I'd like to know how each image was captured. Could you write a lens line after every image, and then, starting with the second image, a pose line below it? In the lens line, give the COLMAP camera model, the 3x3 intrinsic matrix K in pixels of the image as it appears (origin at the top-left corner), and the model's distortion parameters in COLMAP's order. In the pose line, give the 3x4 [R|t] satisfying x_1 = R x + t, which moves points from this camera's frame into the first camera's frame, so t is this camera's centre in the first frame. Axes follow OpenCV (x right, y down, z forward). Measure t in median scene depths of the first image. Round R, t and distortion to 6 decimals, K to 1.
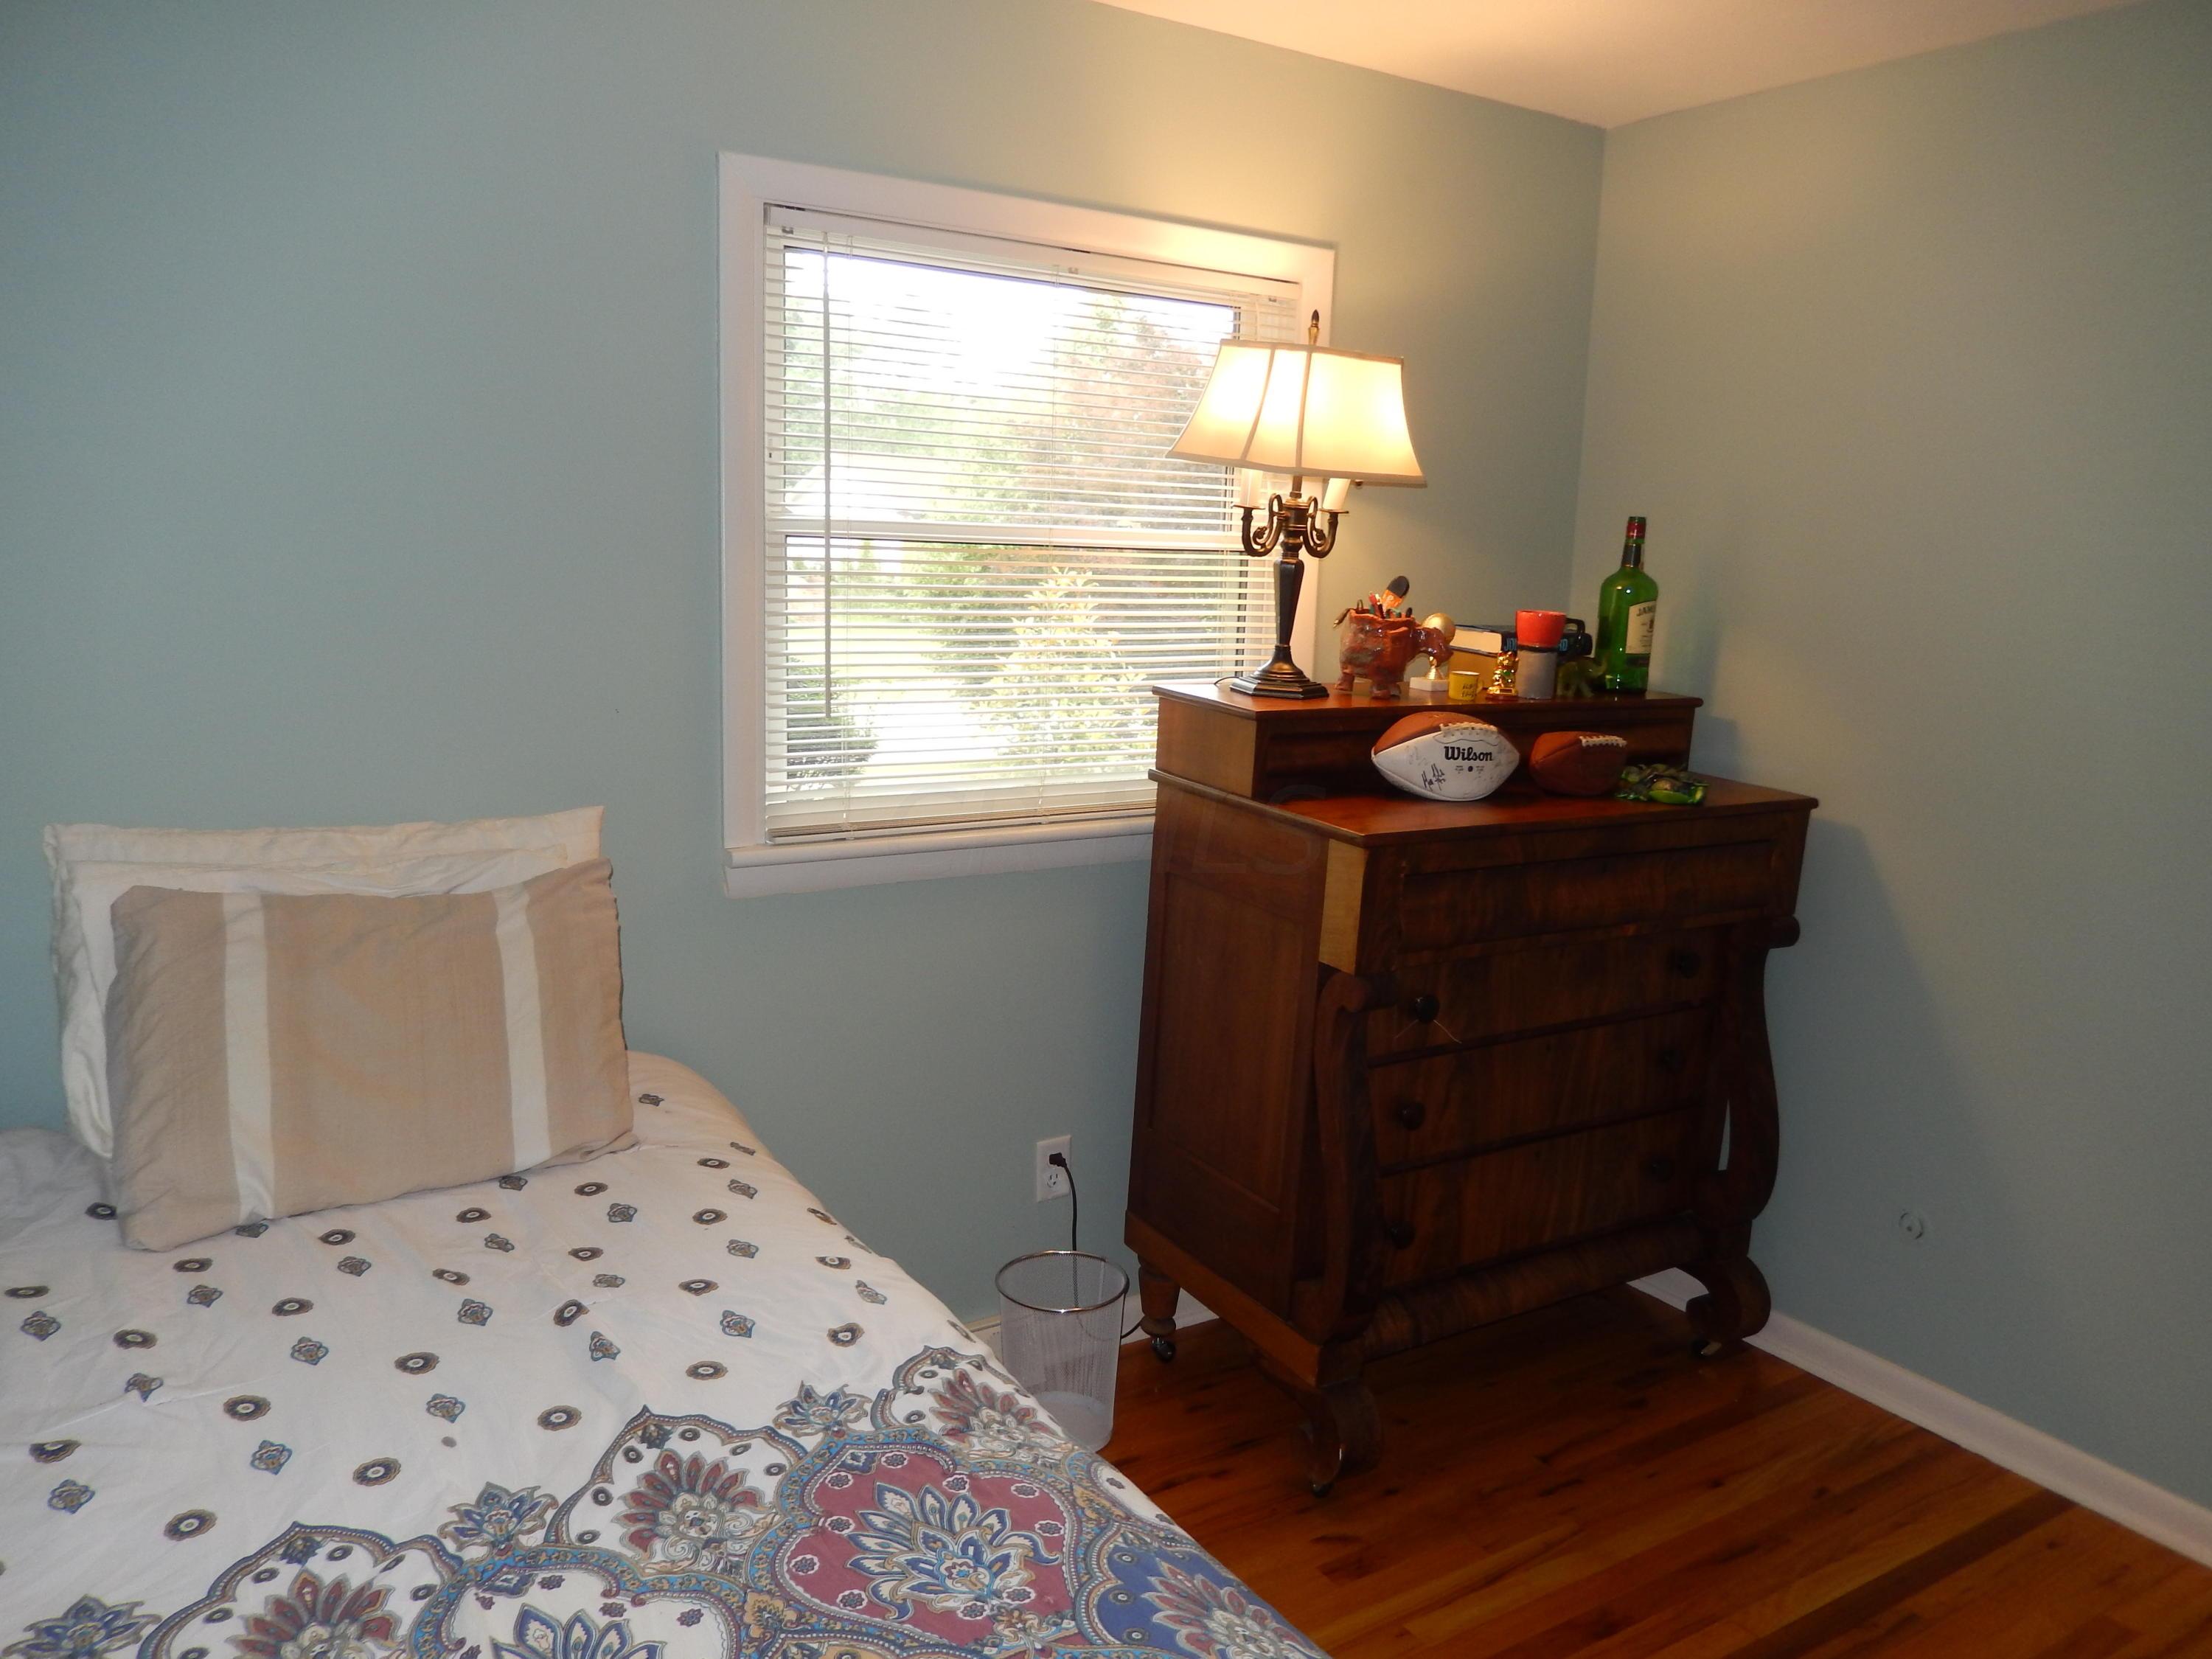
lens RADIAL K [[1660.2, 0, 1109.1], [0, 1660.2, 832.1], [0, 0, 1]] dist [0.003507, -0.011666]
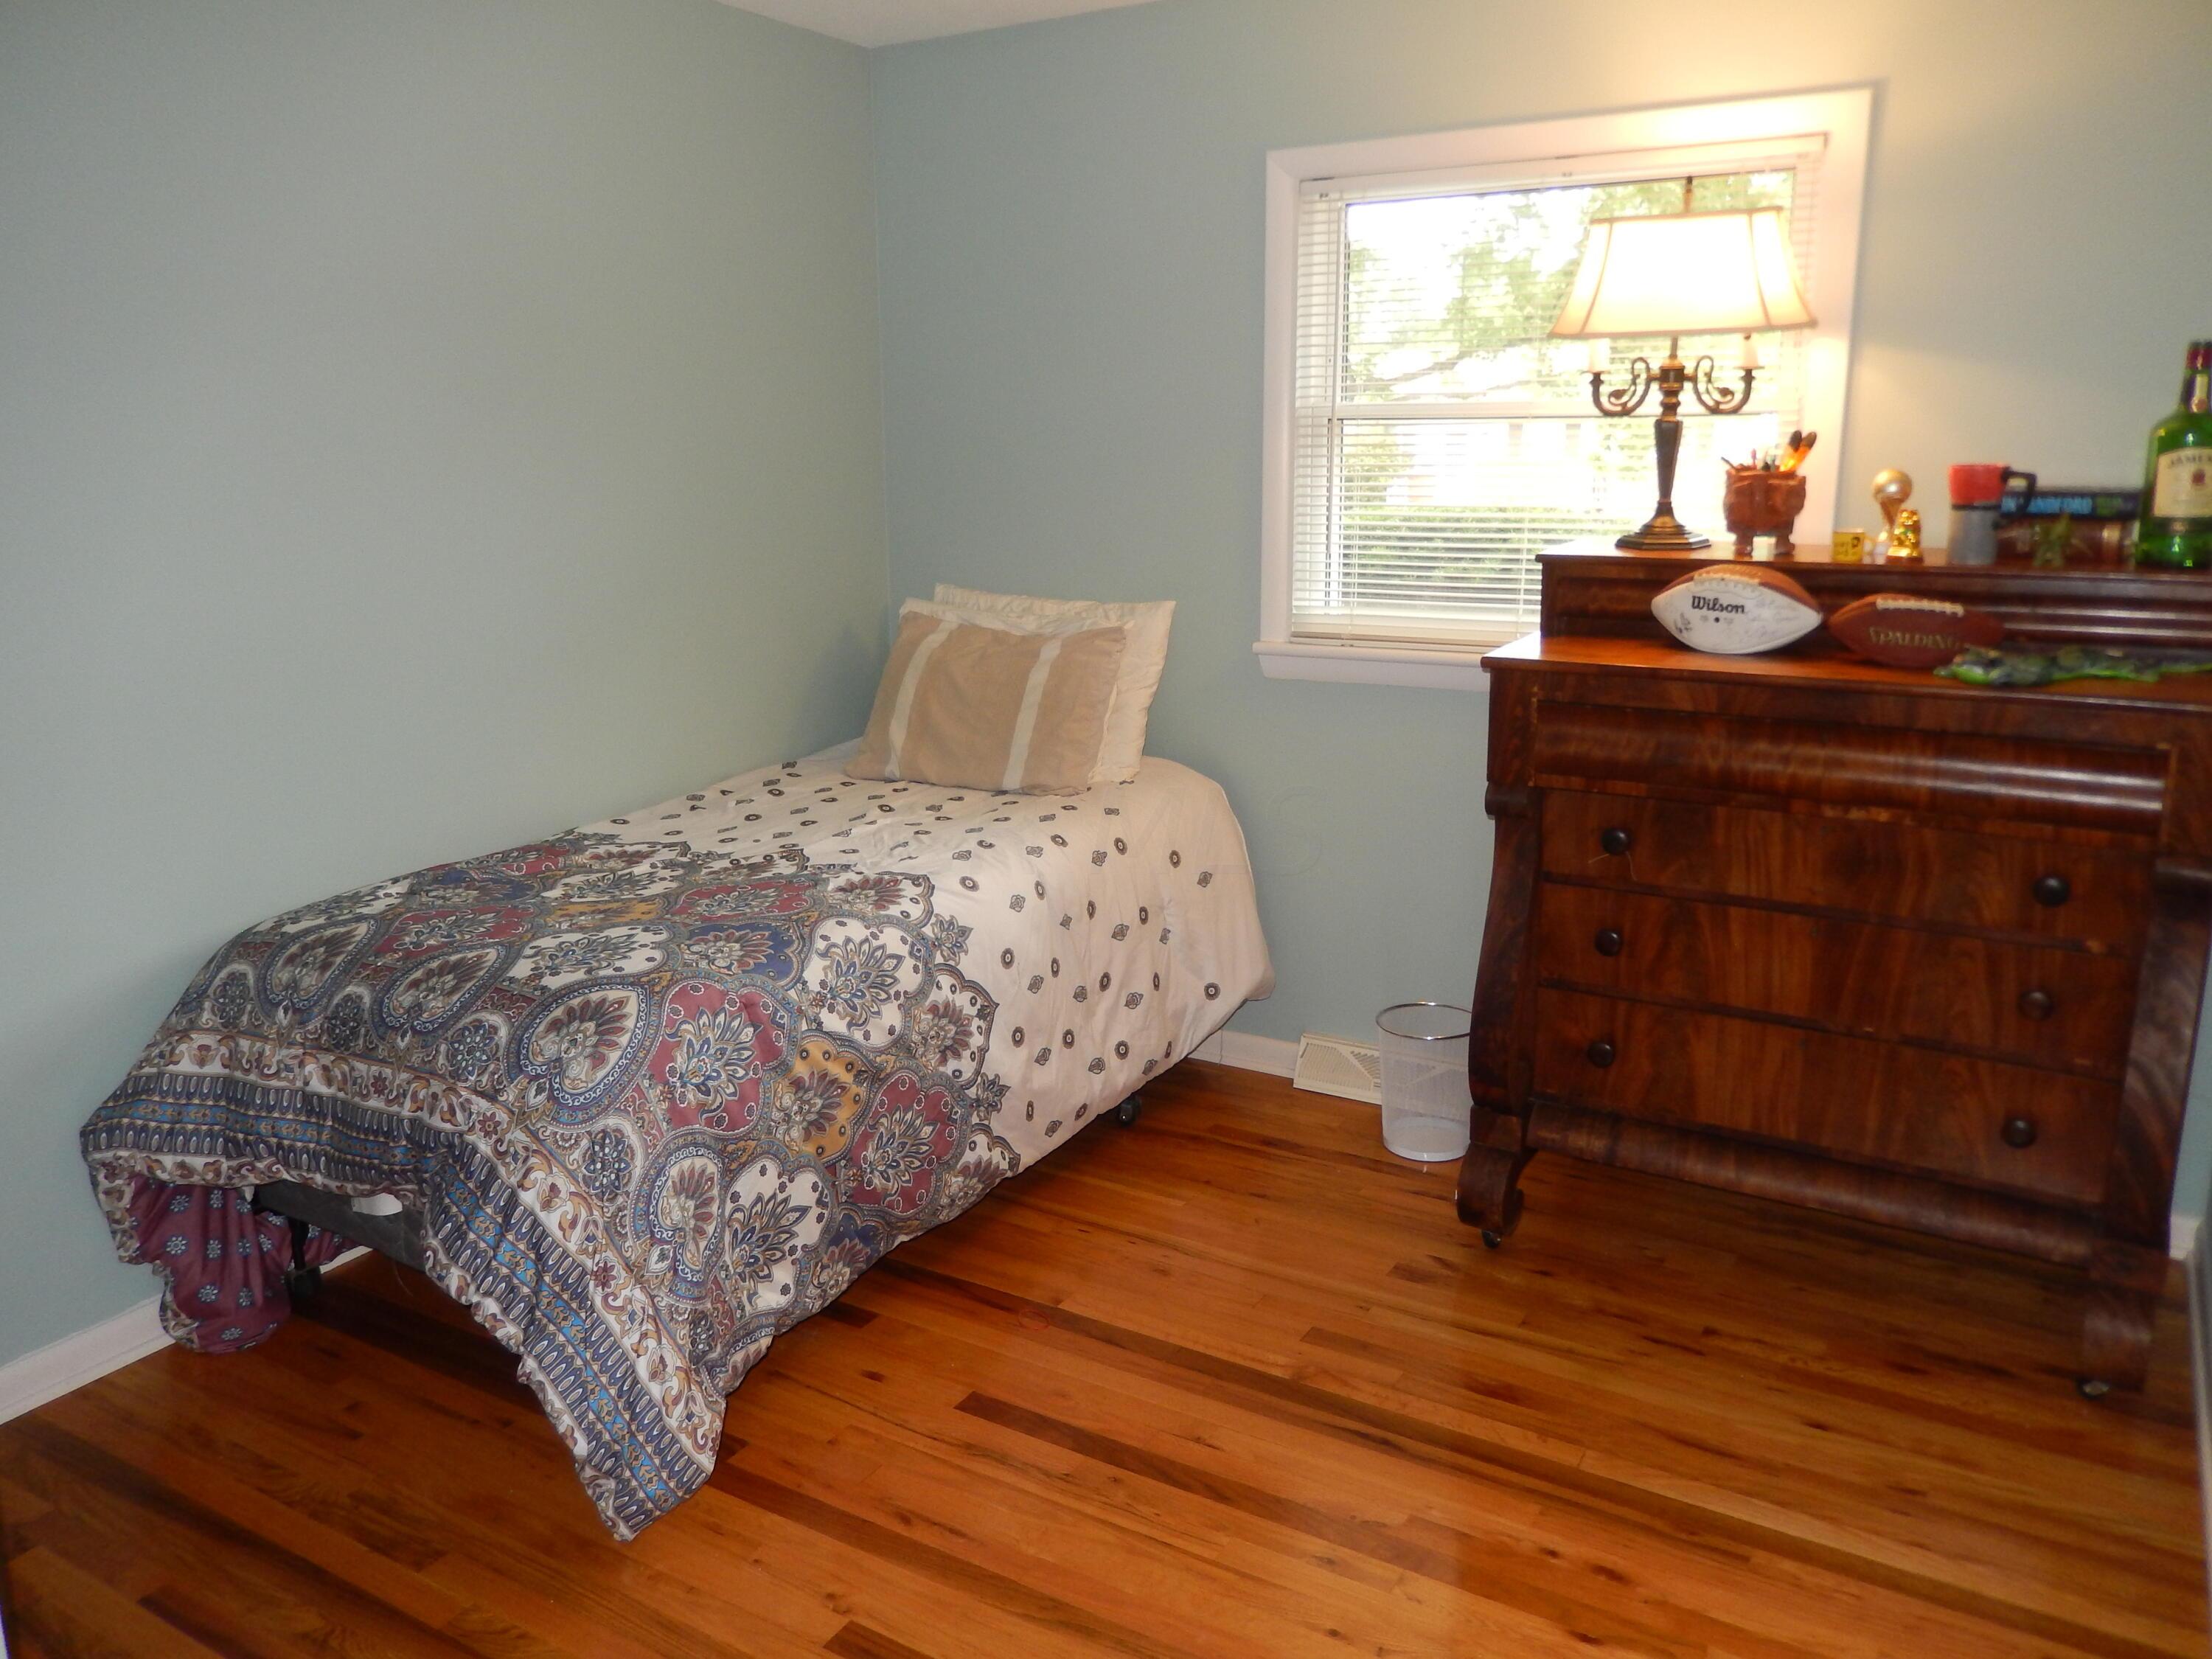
lens RADIAL K [[1660.2, 0, 1108.3], [0, 1660.2, 826.9], [0, 0, 1]] dist [0.003507, -0.011666]
pose [[0.444995, 0.166854, -0.879852, 0.957429], [-0.134130, 0.983825, 0.118733, 0.014803], [0.885431, 0.065179, 0.460177, 0.221584]]
